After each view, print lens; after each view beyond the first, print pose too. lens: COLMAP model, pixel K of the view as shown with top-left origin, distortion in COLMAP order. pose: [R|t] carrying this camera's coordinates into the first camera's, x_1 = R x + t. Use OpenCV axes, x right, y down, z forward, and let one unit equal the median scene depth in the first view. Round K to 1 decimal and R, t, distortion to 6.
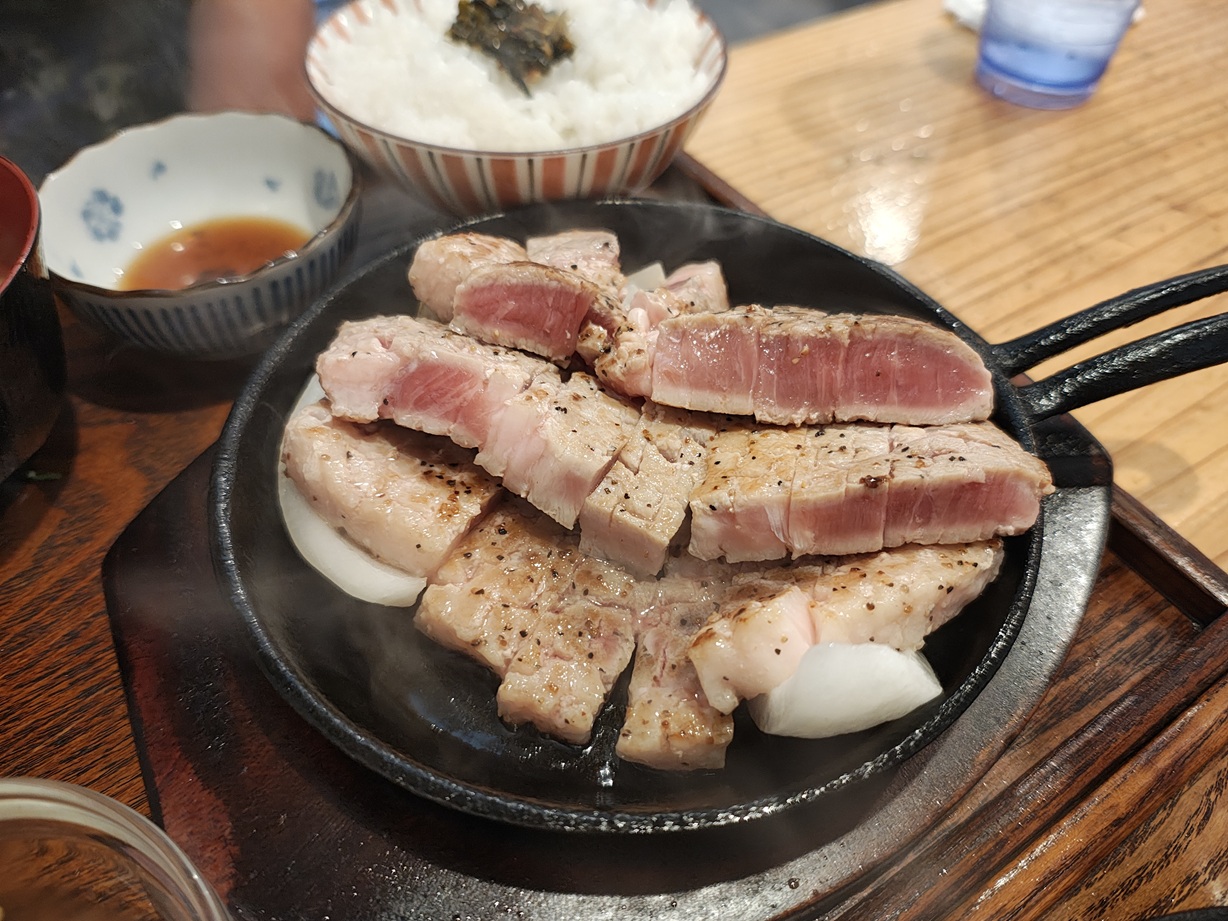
lens RADIAL K [[938.8, 0, 614.0], [0, 938.8, 460.5], [0, 0, 1]] dist [0.068740, -0.192925]
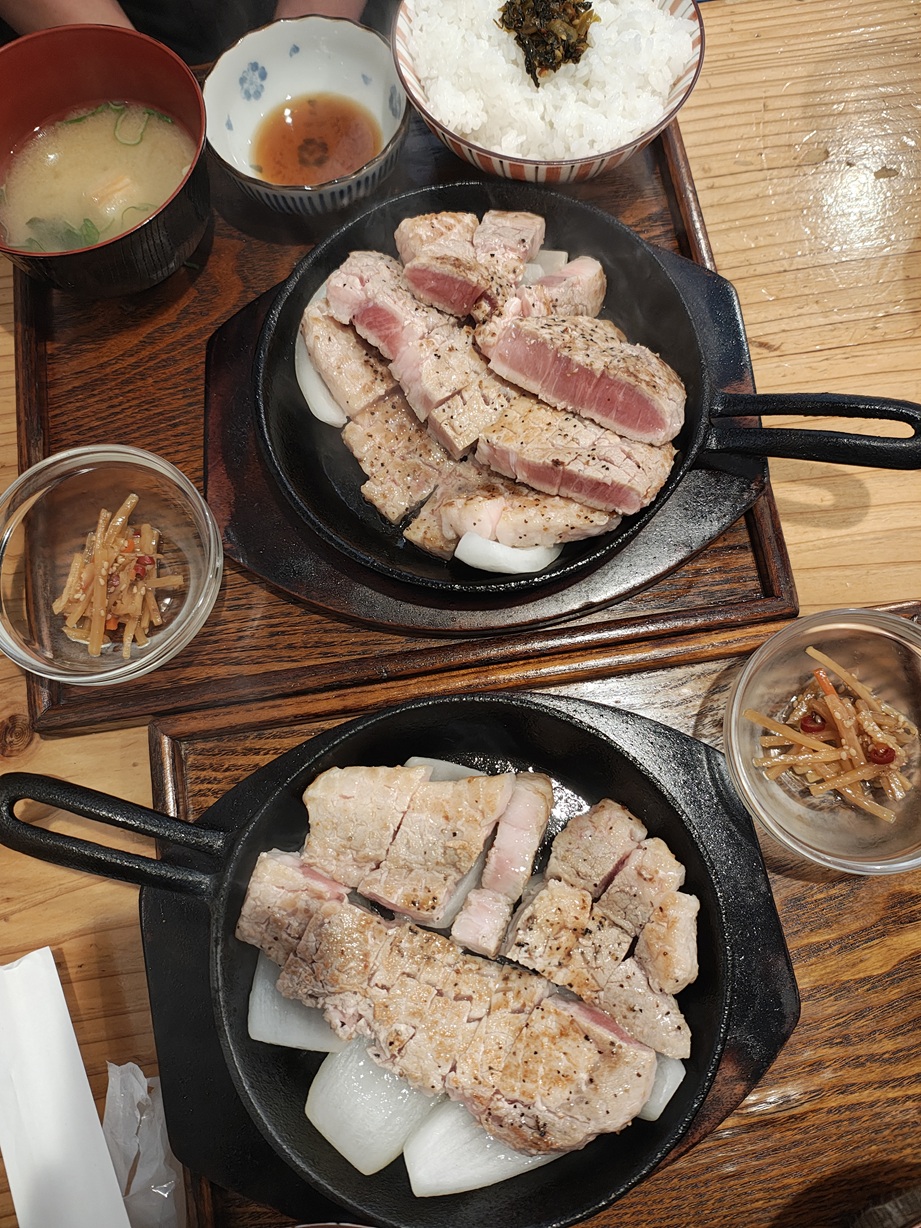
lens RADIAL K [[938.8, 0, 460.5], [0, 938.8, 614.0], [0, 0, 1]] dist [0.068740, -0.192925]
pose [[0.906385, 0.393099, -0.154720, 0.452162], [-0.277362, 0.829992, 0.483925, -0.524086], [0.318647, -0.395709, 0.861323, -0.734736]]
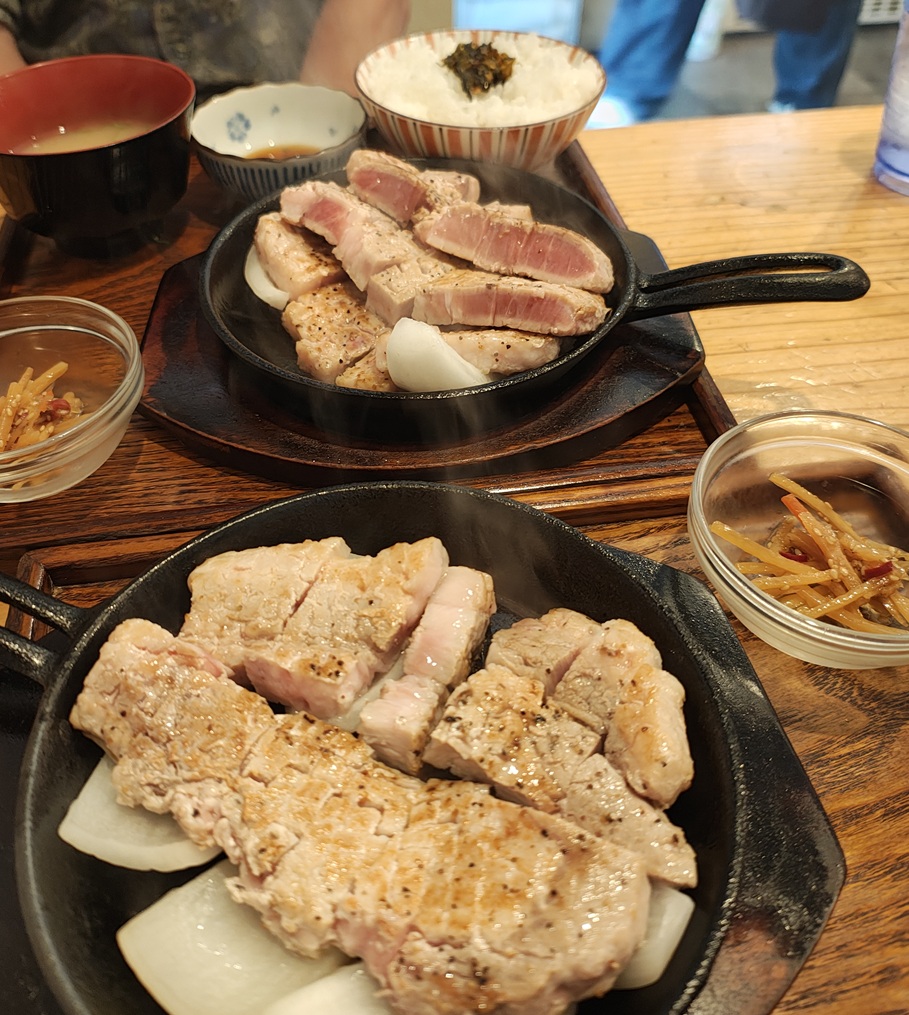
lens RADIAL K [[937.3, 0, 438.9], [0, 937.3, 444.0], [0, 0, 1]] dist [0.064529, -0.162858]
pose [[0.905297, 0.269681, -0.328191, 0.795655], [-0.298945, 0.953380, -0.041212, 0.394010], [0.301777, 0.135420, 0.943712, -0.724015]]
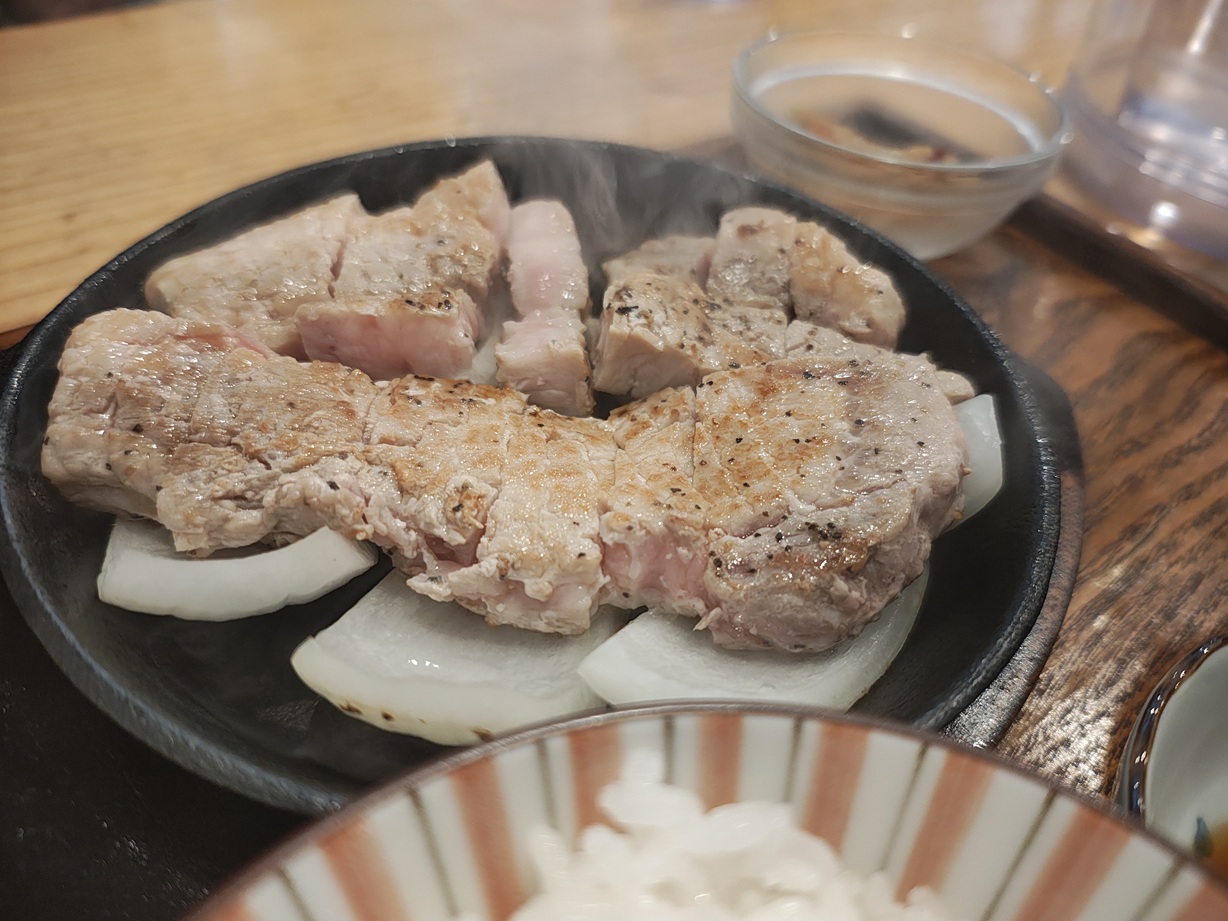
lens RADIAL K [[946.3, 0, 614.0], [0, 946.3, 460.5], [0, 0, 1]] dist [-0.001041, -0.101473]
pose [[0.999022, -0.000524, 0.044204, 0.471478], [0.004369, 0.996205, -0.086927, 0.875590], [-0.043991, 0.087035, 0.995234, -0.407994]]
